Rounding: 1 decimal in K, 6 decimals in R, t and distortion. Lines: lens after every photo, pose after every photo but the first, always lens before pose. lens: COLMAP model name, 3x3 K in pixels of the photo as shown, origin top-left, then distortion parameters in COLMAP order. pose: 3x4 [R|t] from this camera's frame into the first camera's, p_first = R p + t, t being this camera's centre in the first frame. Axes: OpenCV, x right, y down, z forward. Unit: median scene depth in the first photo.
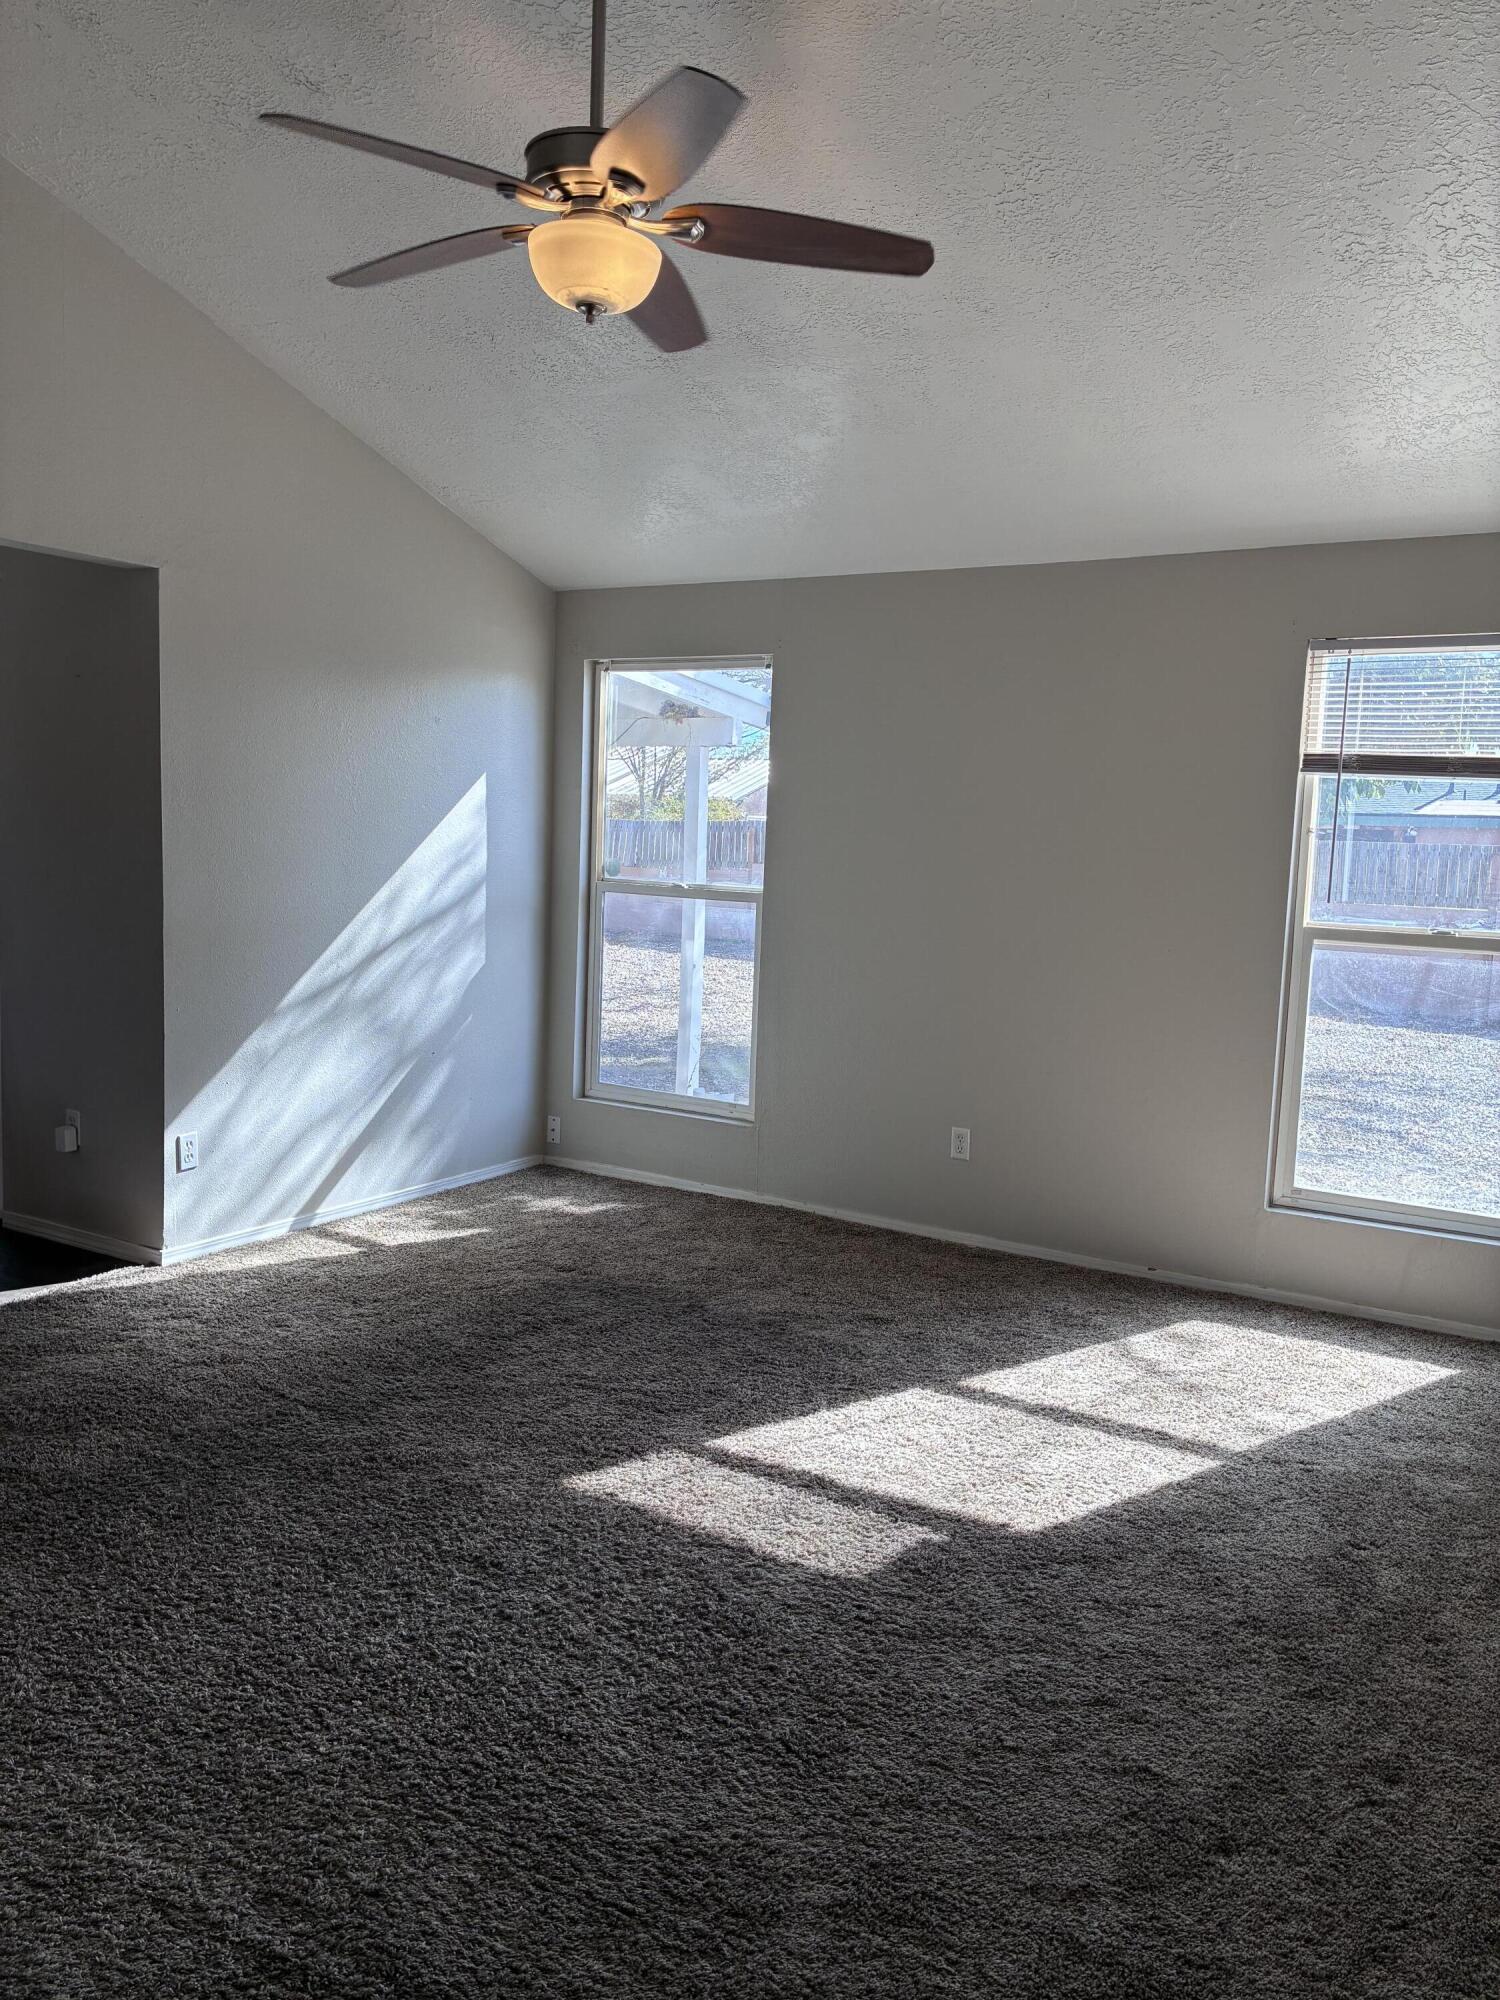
lens RADIAL K [[1488.0, 0, 750.0], [0, 1488.0, 1000.0], [0, 0, 1]] dist [0.030603, 0.000774]
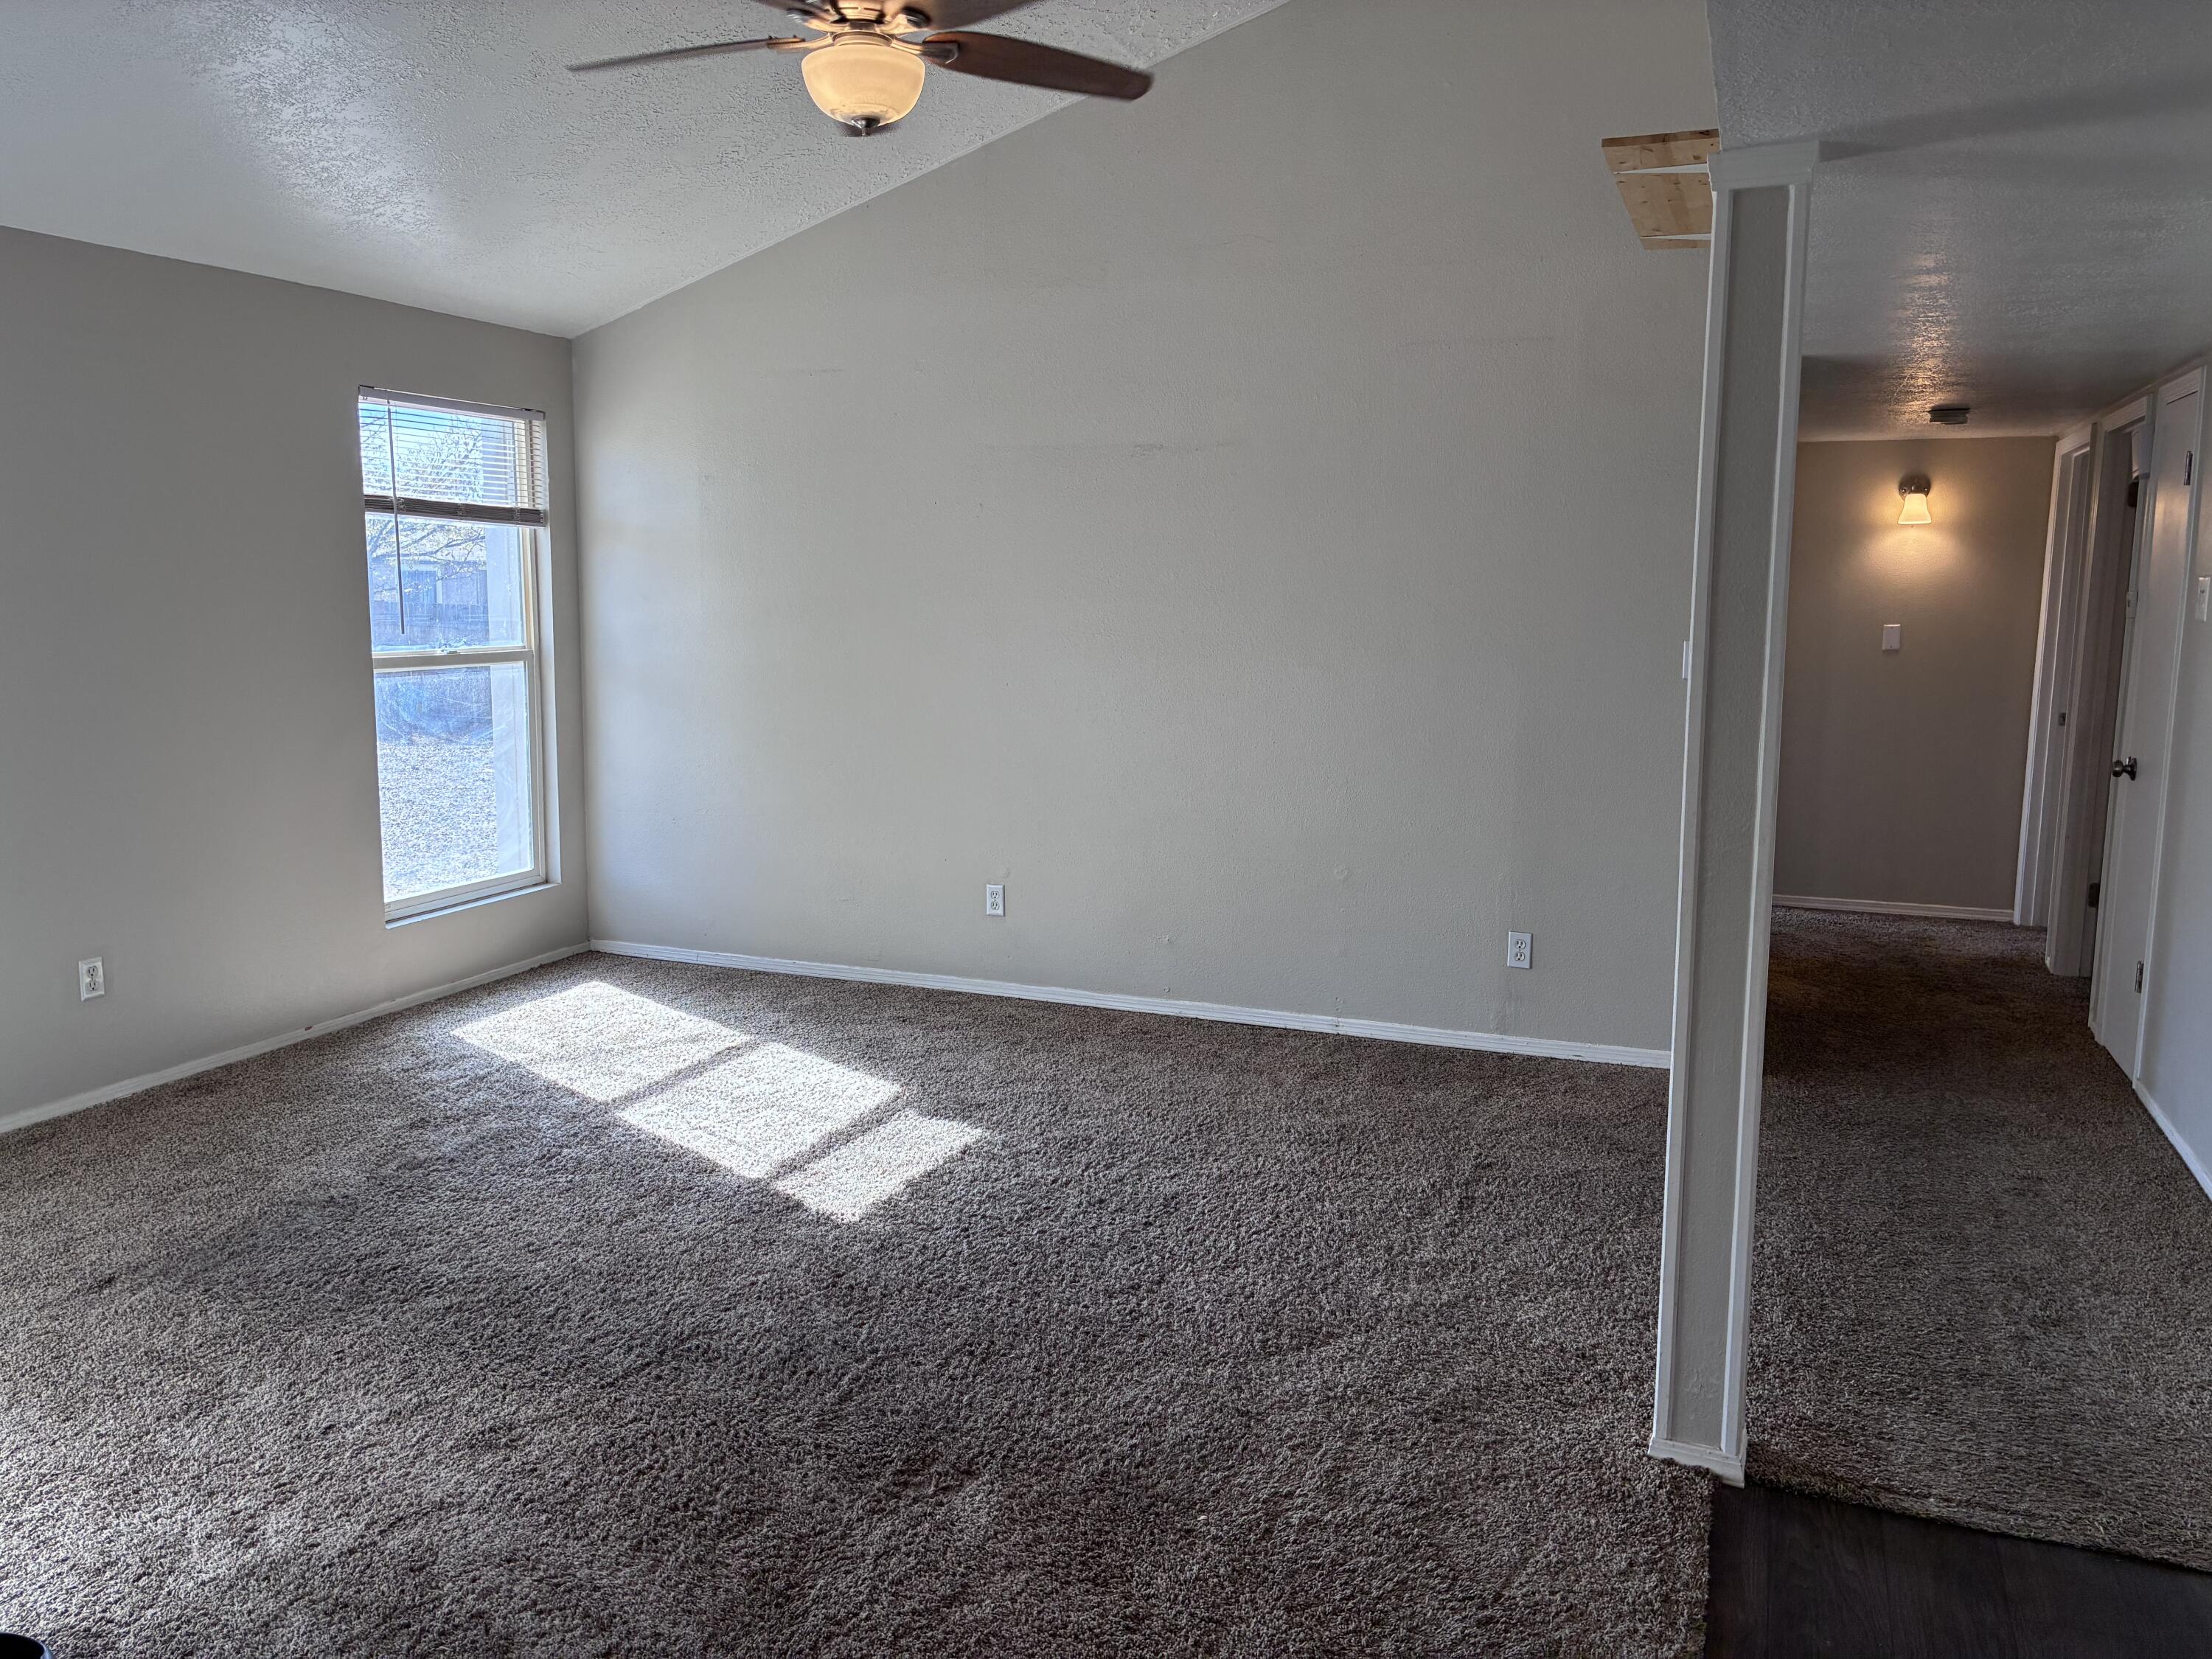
lens RADIAL K [[1645.8, 0, 1106.0], [0, 1645.8, 829.5], [0, 0, 1]] dist [0.030603, 0.000774]
pose [[-0.138889, -0.195874, 0.970744, -0.903040], [0.099136, 0.972570, 0.210426, -0.131414], [-0.985333, 0.125462, -0.115661, 0.660656]]
